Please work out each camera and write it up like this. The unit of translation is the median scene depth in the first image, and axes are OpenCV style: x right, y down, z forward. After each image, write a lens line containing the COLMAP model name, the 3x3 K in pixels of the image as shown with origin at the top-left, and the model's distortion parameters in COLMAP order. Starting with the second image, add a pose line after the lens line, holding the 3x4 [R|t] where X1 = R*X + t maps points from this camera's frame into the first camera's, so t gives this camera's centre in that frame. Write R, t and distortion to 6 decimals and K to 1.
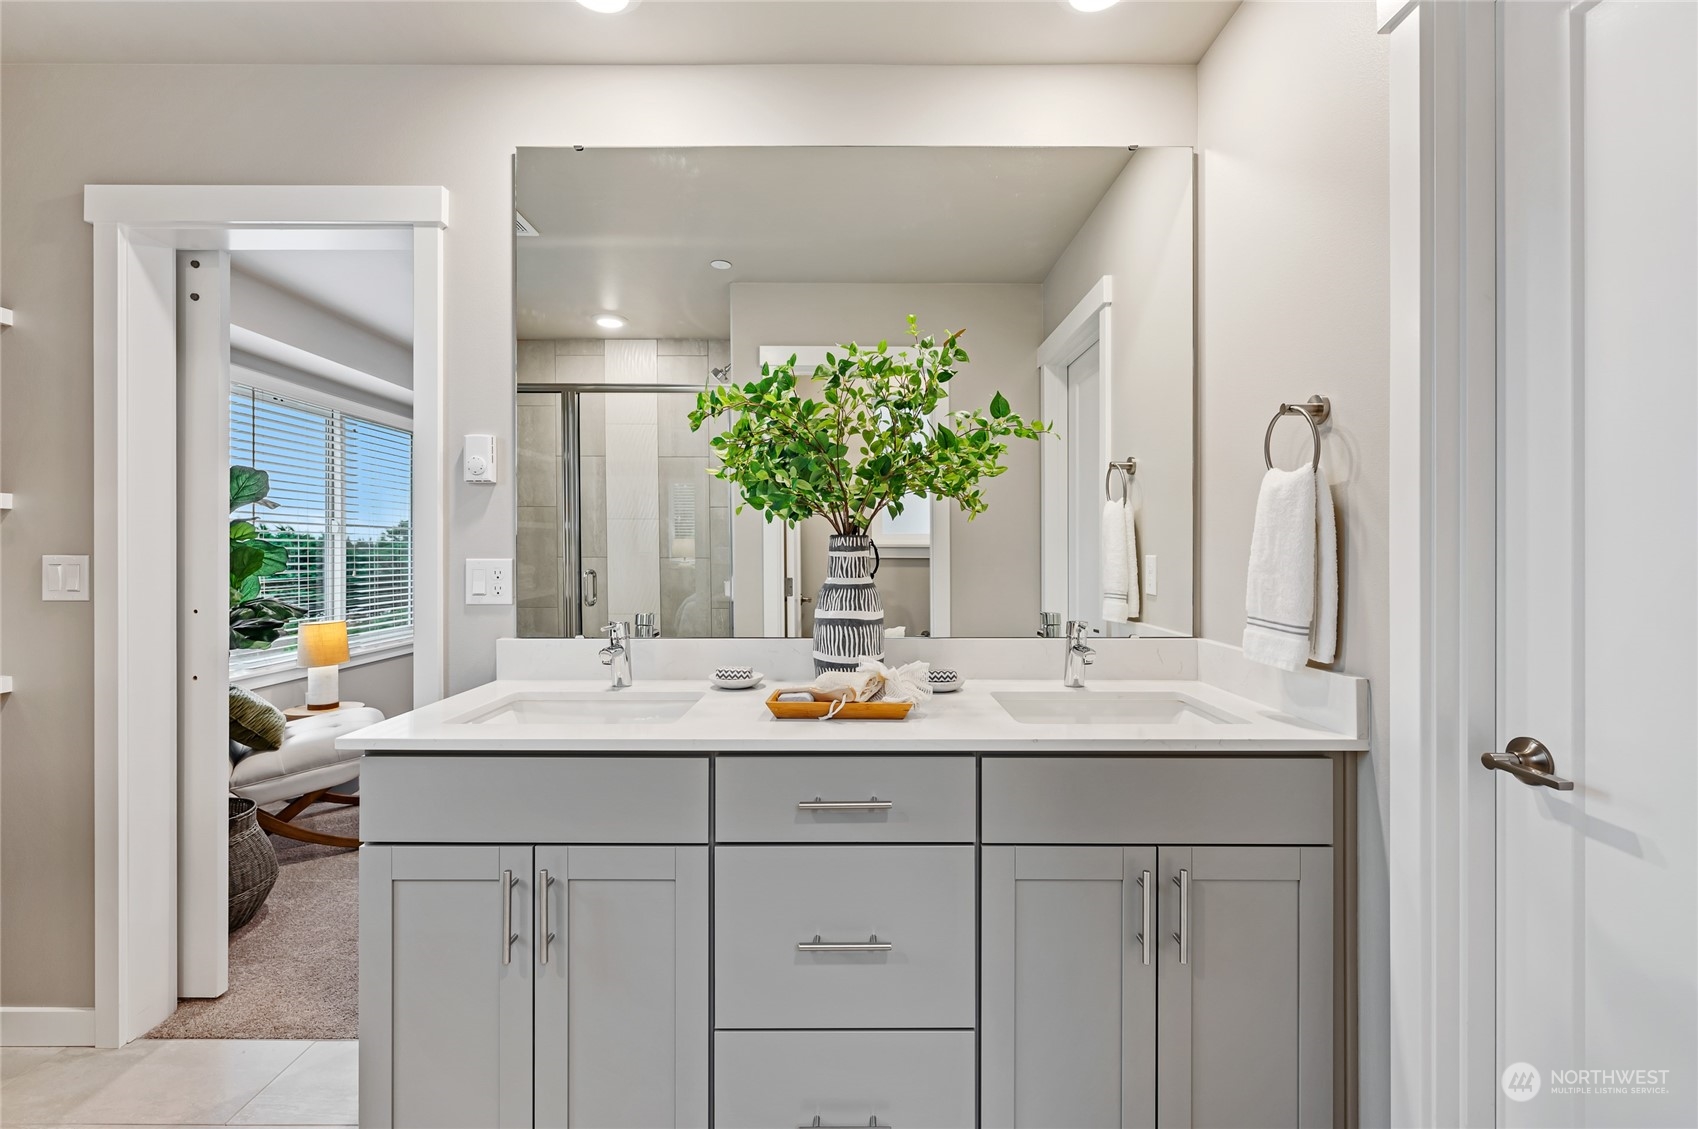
lens RADIAL K [[709.1, 0, 847.9], [0, 709.1, 541.5], [0, 0, 1]] dist [0.000196, -0.000124]
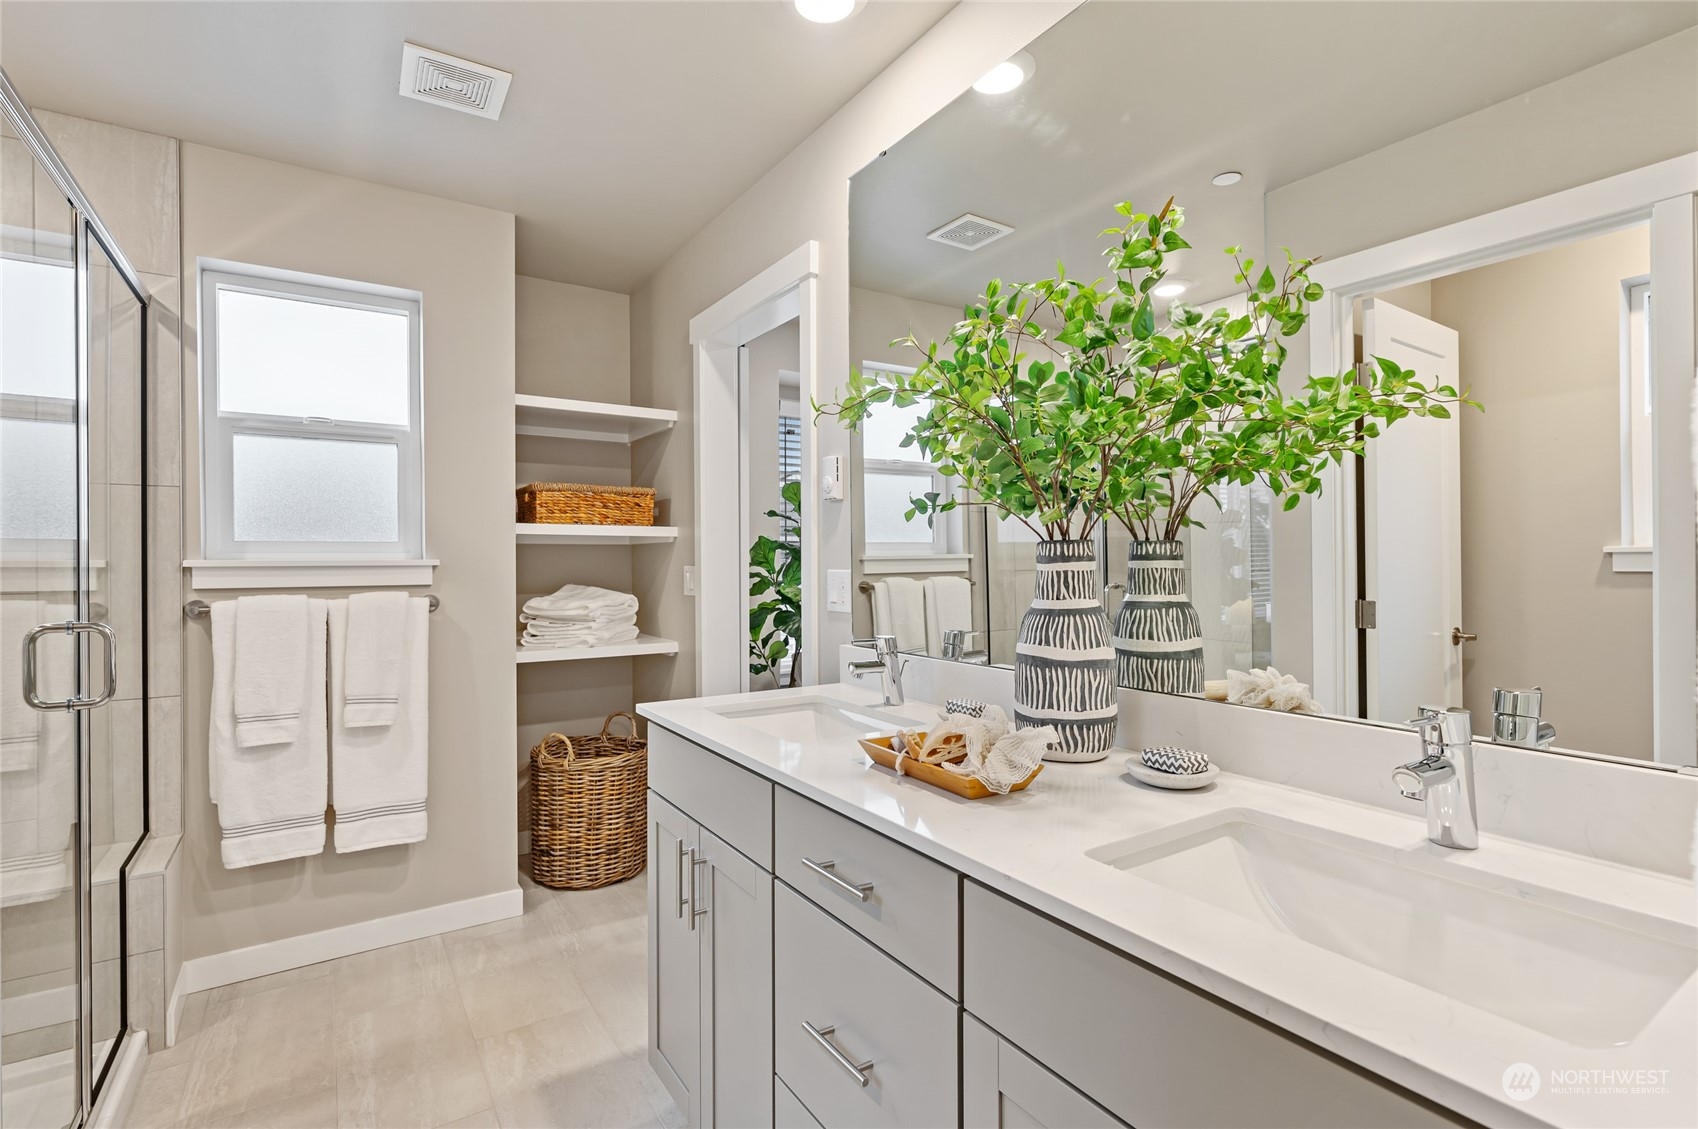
lens RADIAL K [[790.5, 0, 835.1], [0, 790.5, 552.7], [0, 0, 1]] dist [-0.002483, 0.000329]
pose [[0.545464, -0.010963, -0.838063, 0.567462], [0.013045, 0.999904, -0.004589, 0.004231], [0.838033, -0.008429, 0.545554, 0.384697]]
